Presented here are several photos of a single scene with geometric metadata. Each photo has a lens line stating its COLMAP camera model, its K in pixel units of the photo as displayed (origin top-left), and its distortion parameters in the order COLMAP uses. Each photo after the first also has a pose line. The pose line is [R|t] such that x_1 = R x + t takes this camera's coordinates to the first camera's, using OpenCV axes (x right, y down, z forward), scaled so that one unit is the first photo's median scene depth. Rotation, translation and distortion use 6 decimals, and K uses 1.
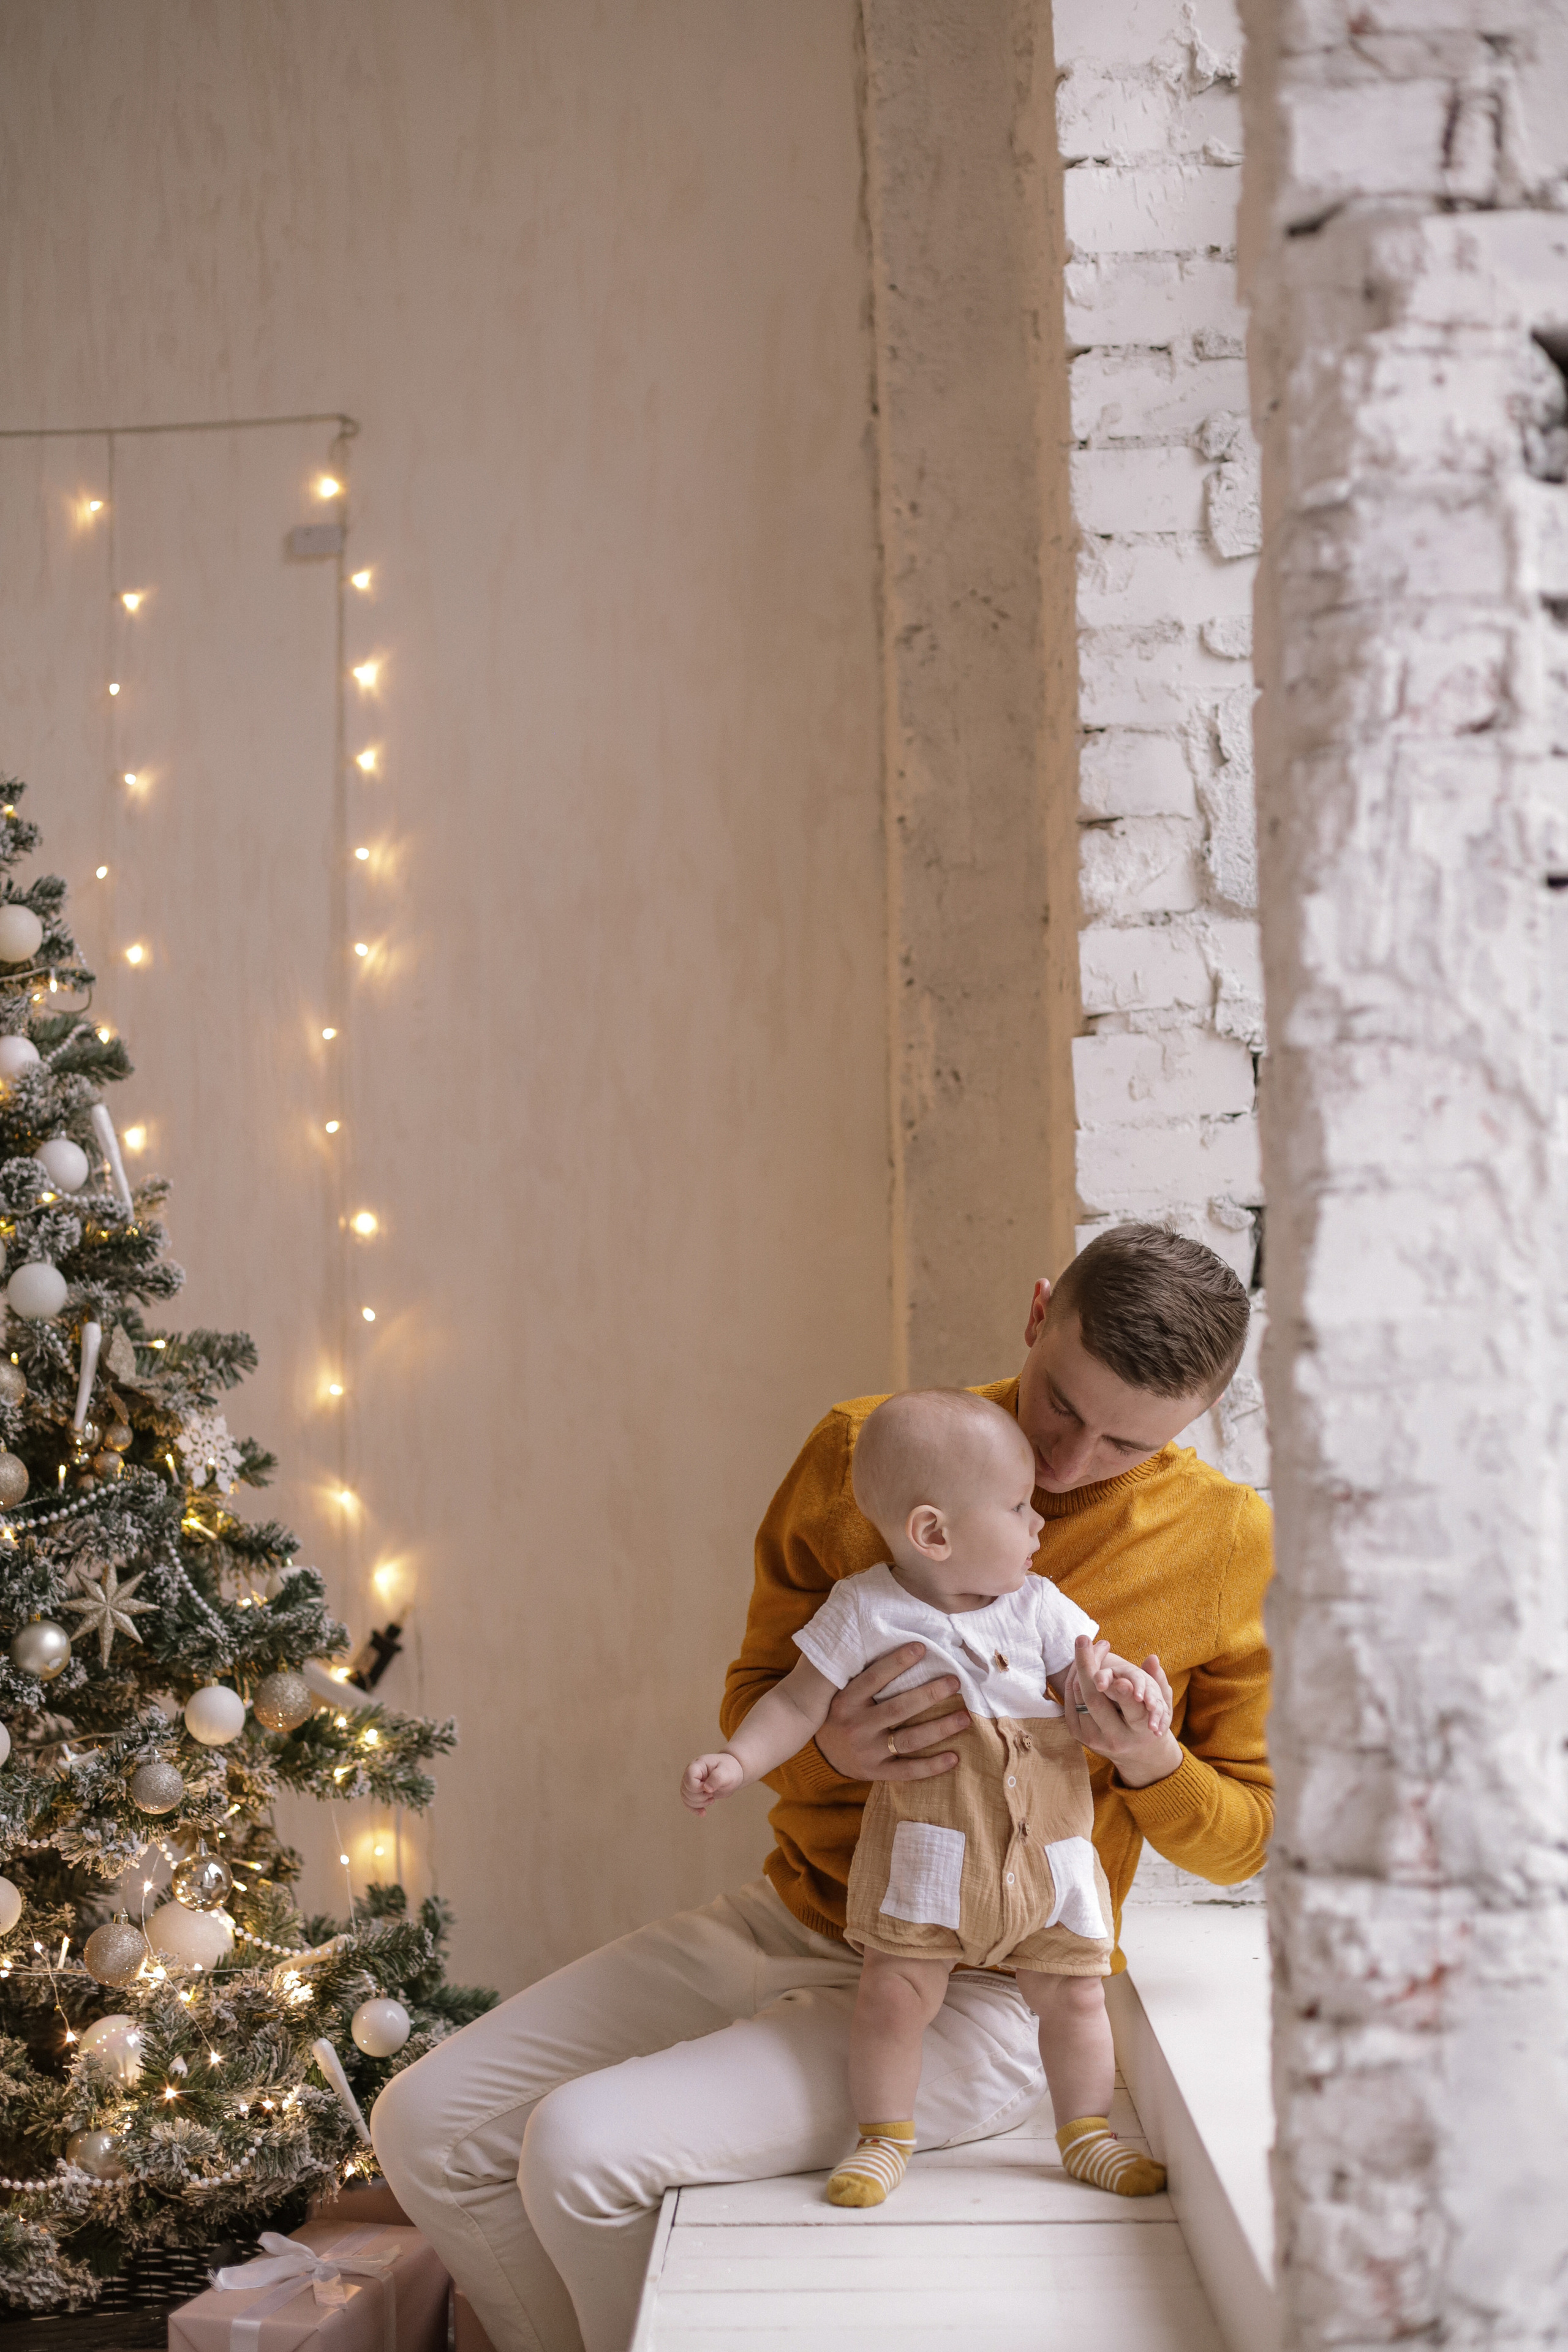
lens RADIAL K [[3431.7, 0, 762.0], [0, 3431.7, 1173.6], [0, 0, 1]] dist [-0.046817, 0.002723]
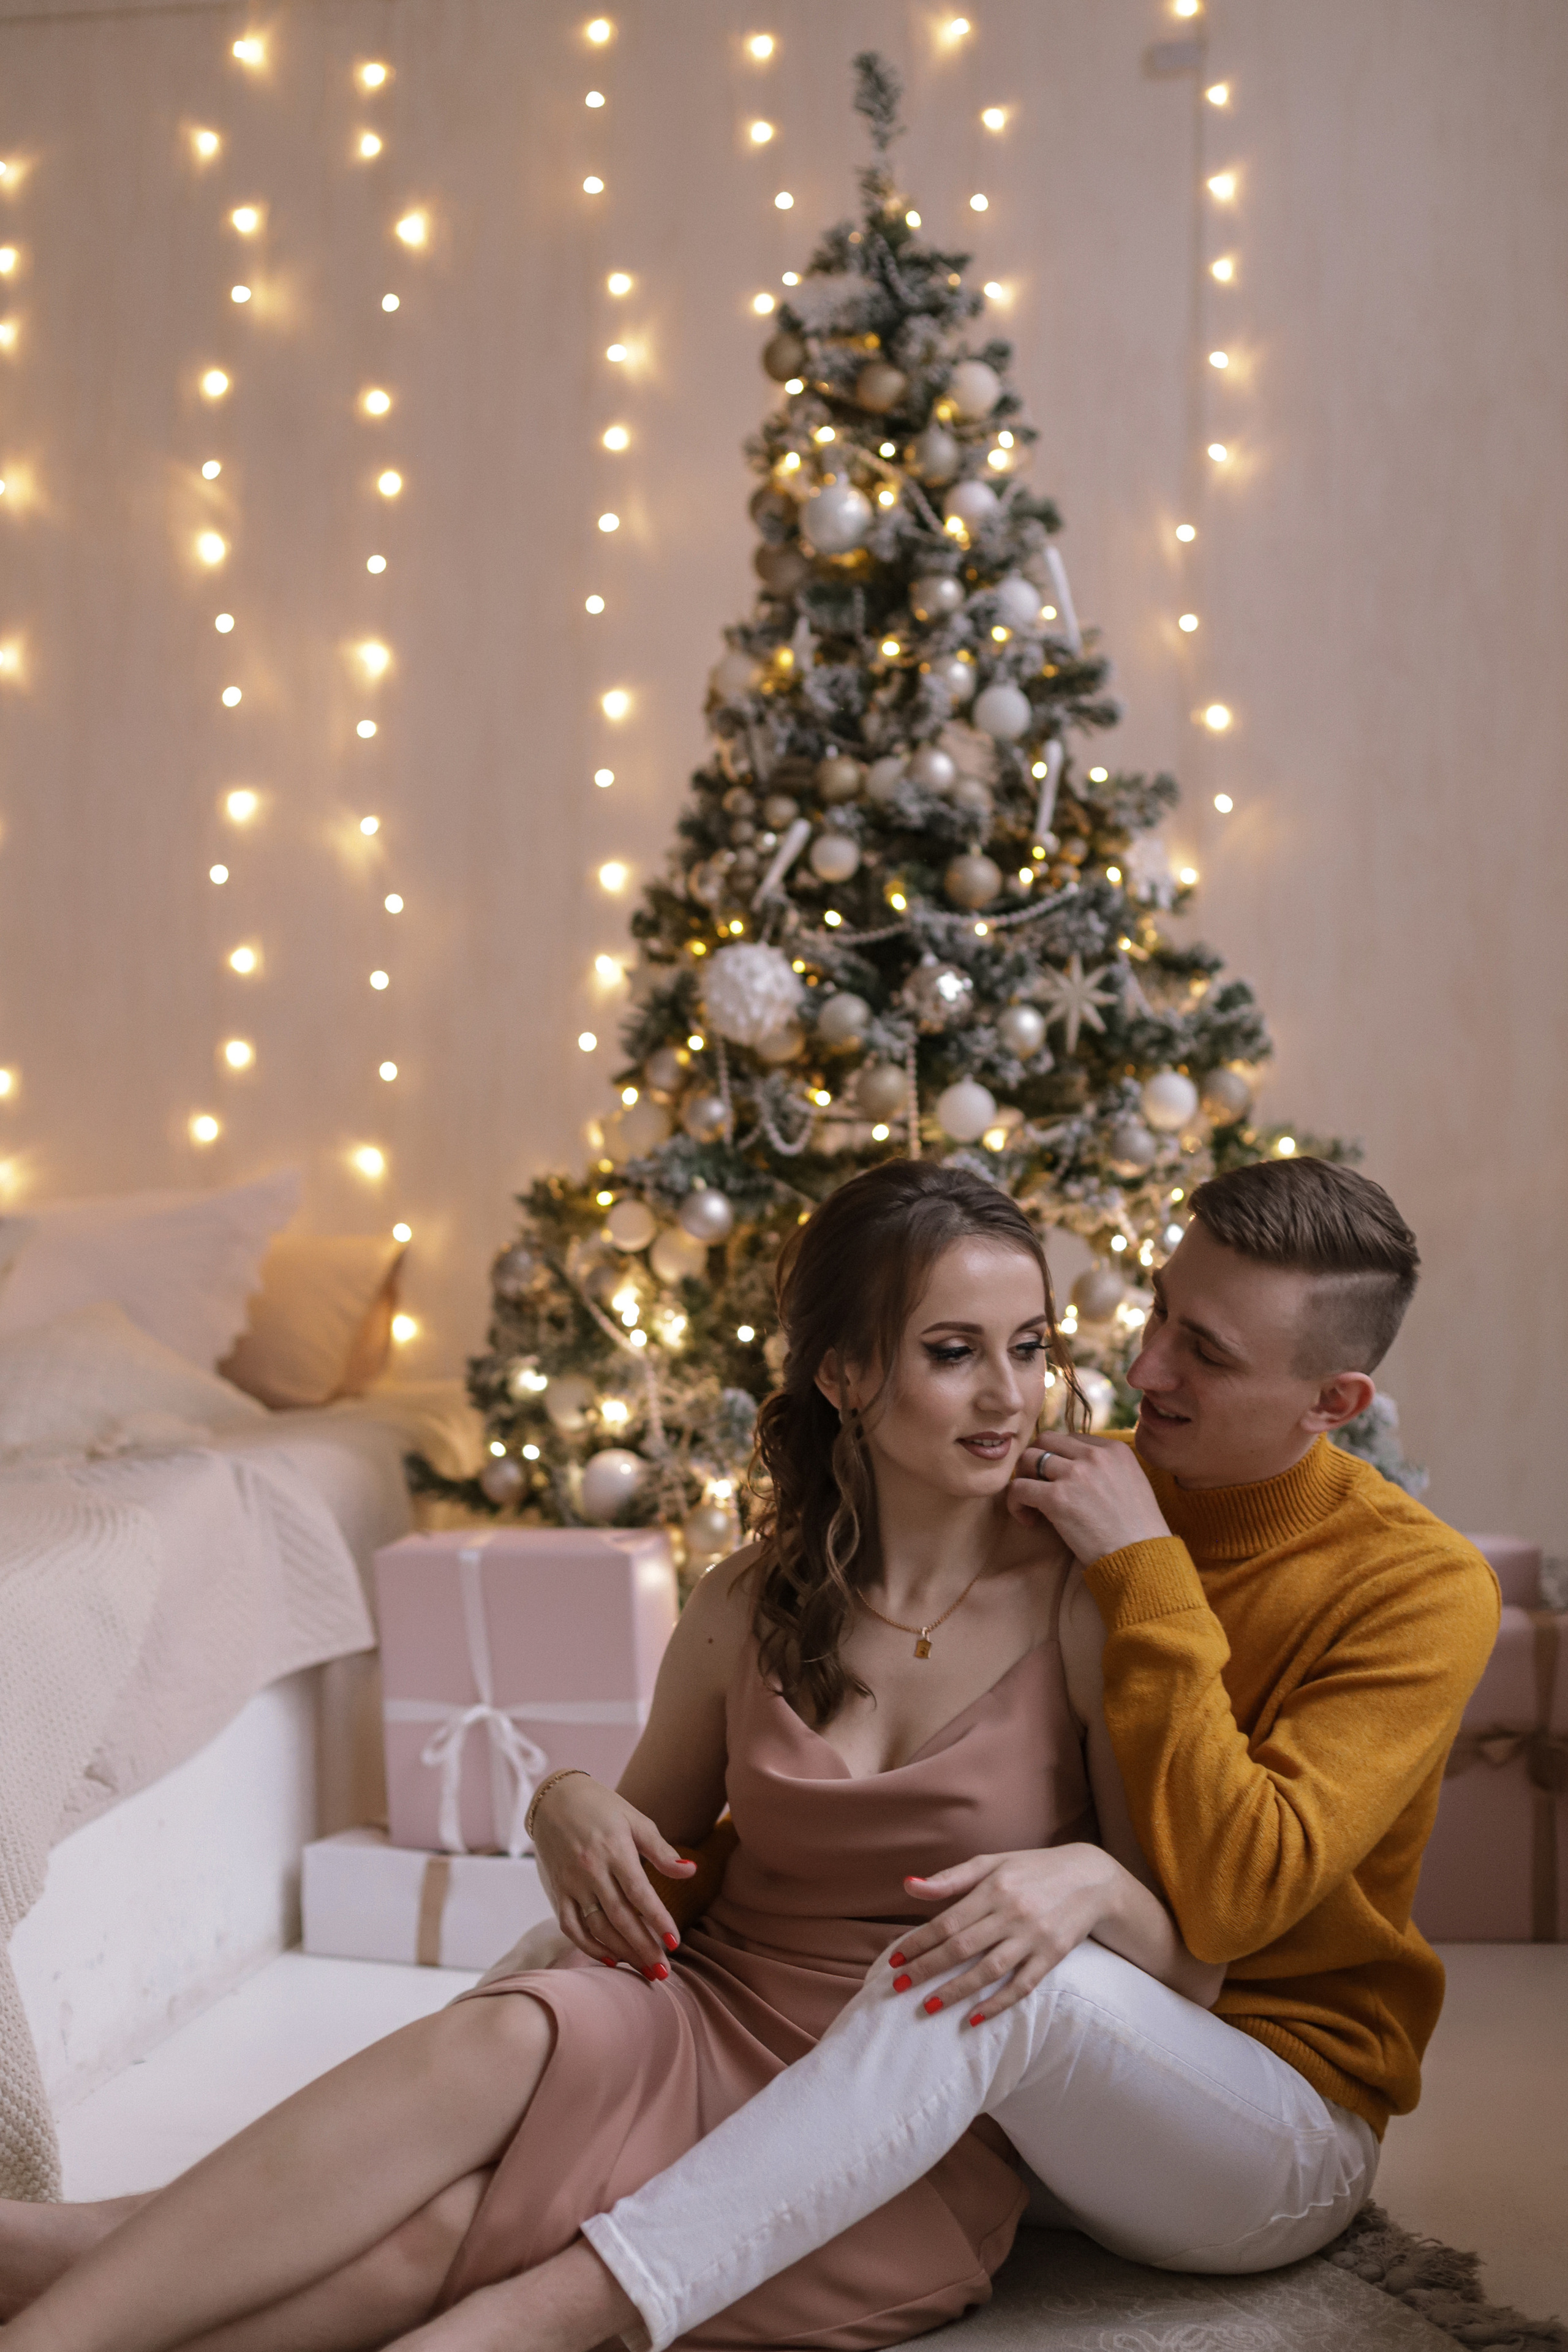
lens RADIAL K [[3849.7, 0, 784.0], [0, 3849.7, 1176.0], [0, 0, 1]] dist [-0.128158, 0.215905]
pose [[0.991714, 0.016375, -0.127420, -0.124559], [-0.008796, 0.998170, 0.059819, 0.110001], [0.128166, -0.058202, 0.990043, -0.223835]]
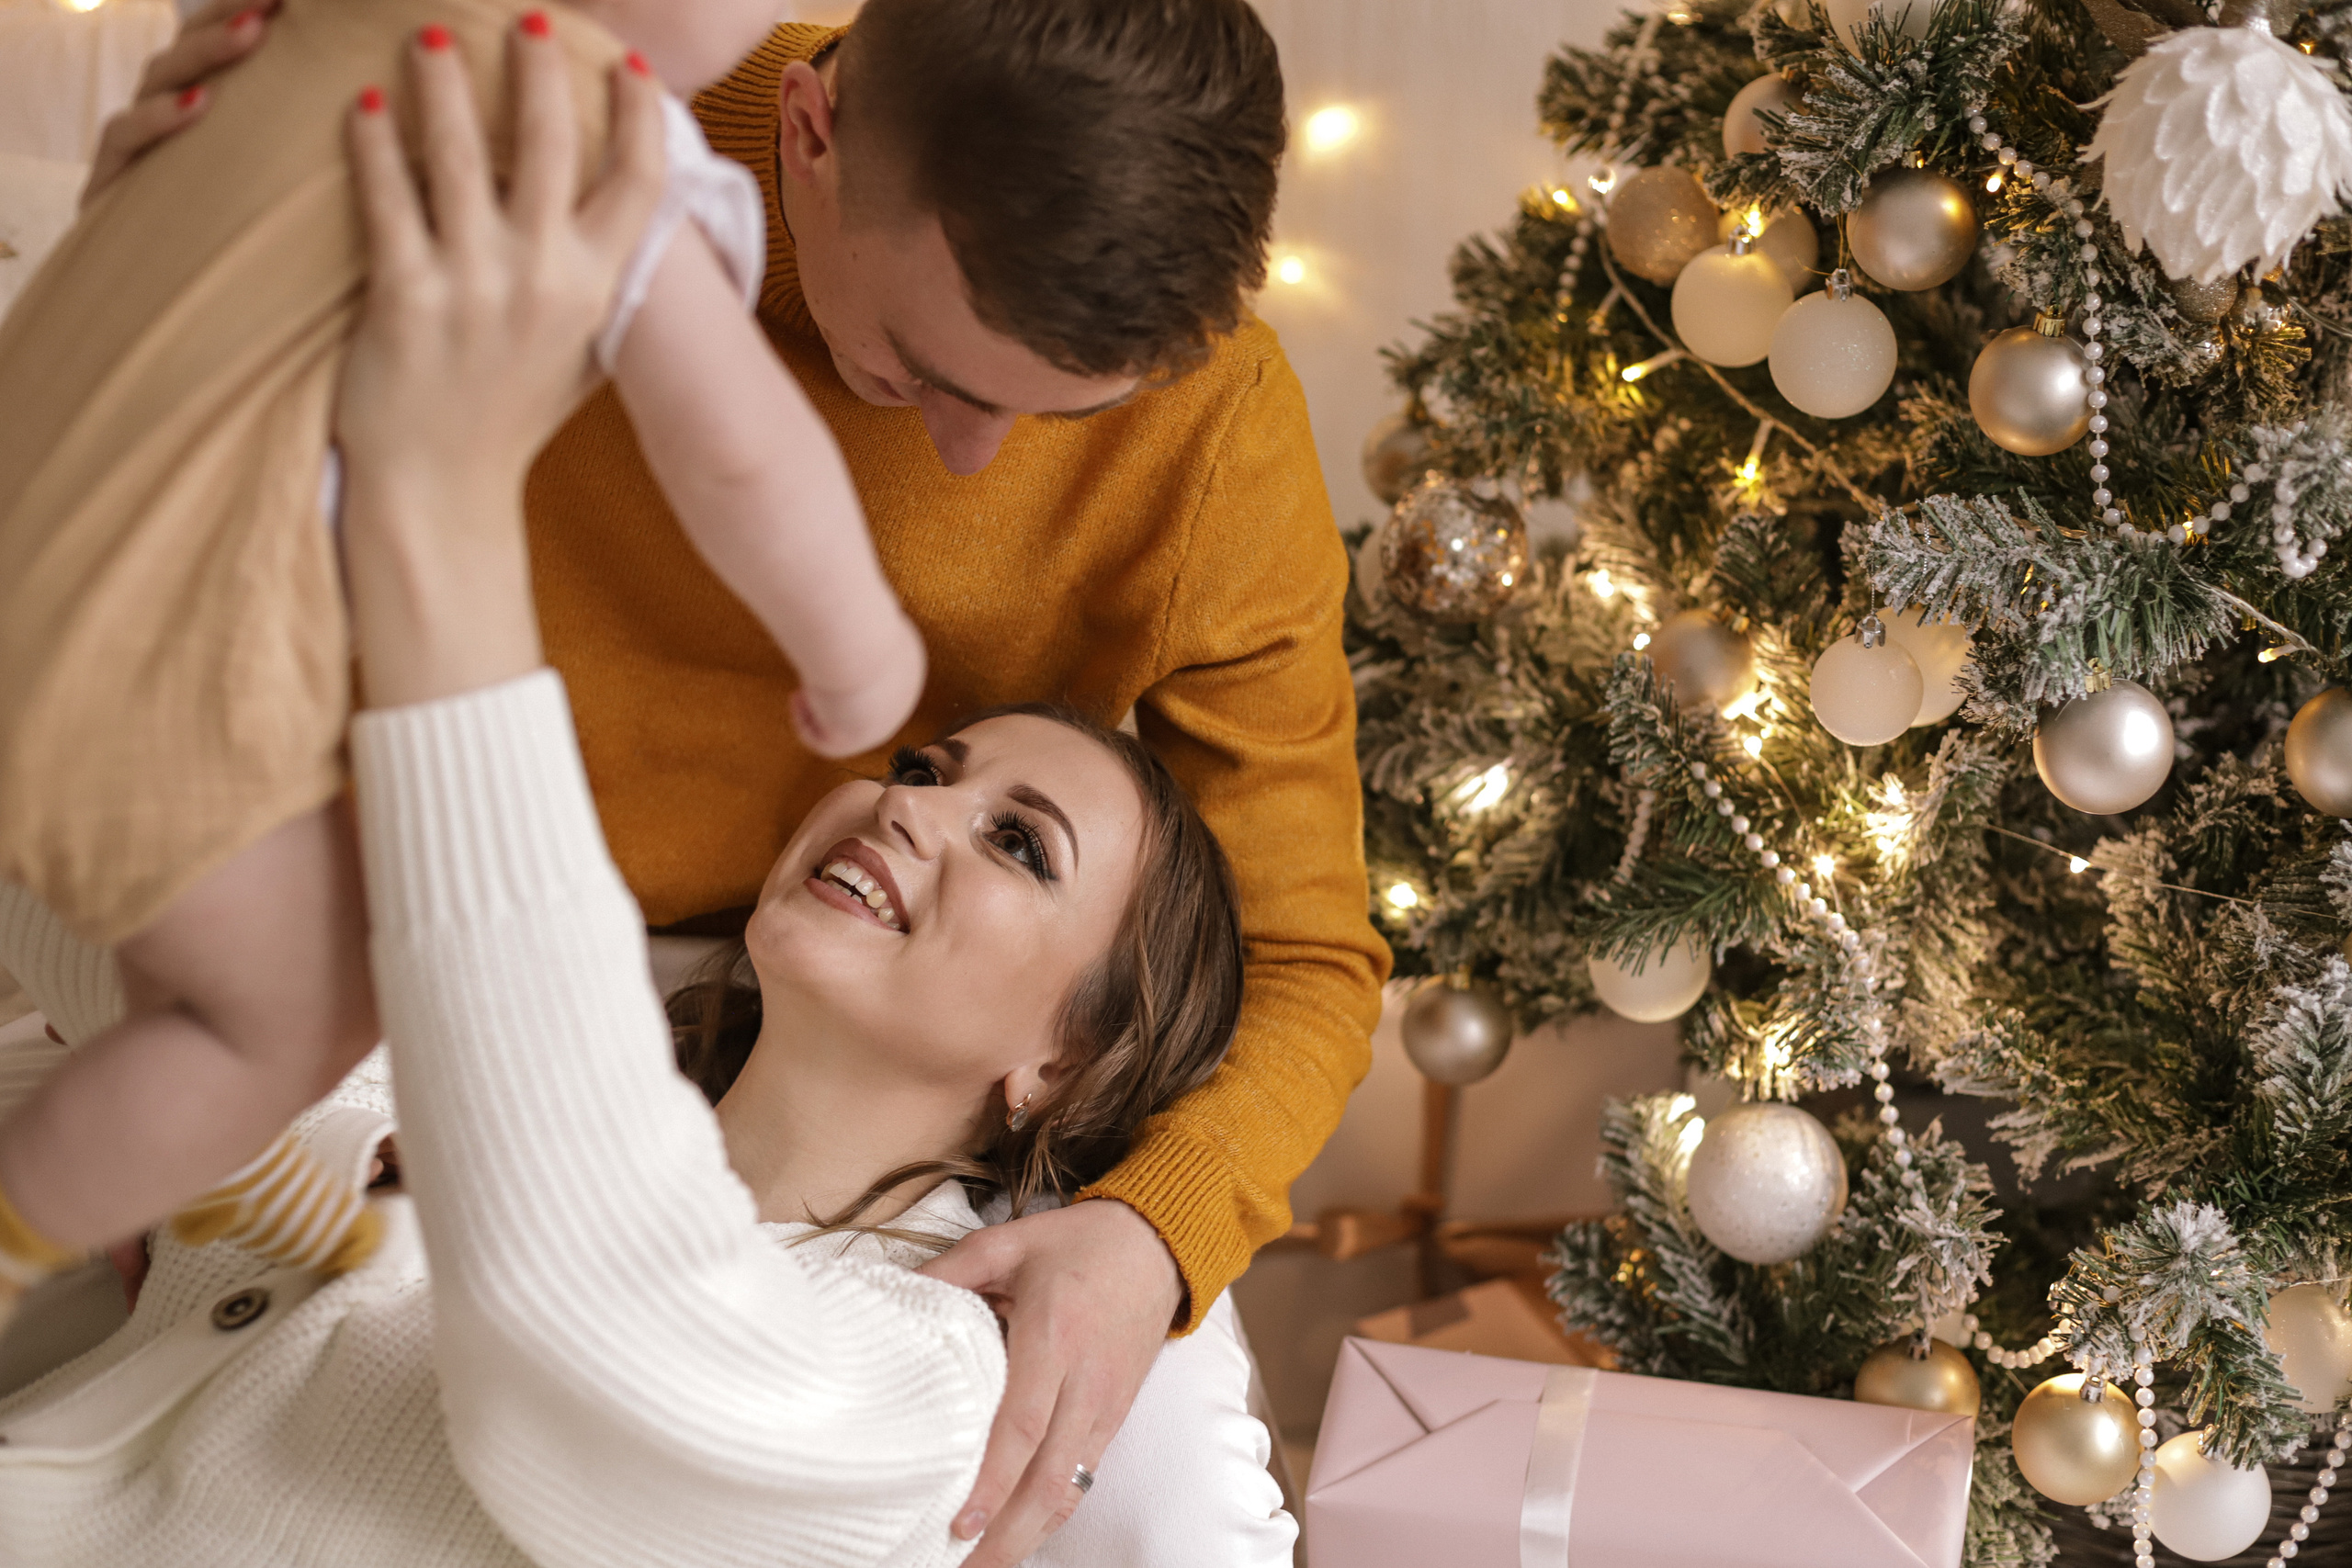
lens RADIAL K [[3431.3, 0, 1176.0], [0, 3431.3, 784.0], [0, 0, 1]] dist [-0.046817, 0.002723]
pose [[0.999432, 0.025590, -0.021912, -0.405157], [-0.009593, 0.839659, 0.543029, -0.033357], [0.032294, -0.542510, 0.839428, 0.578279]]
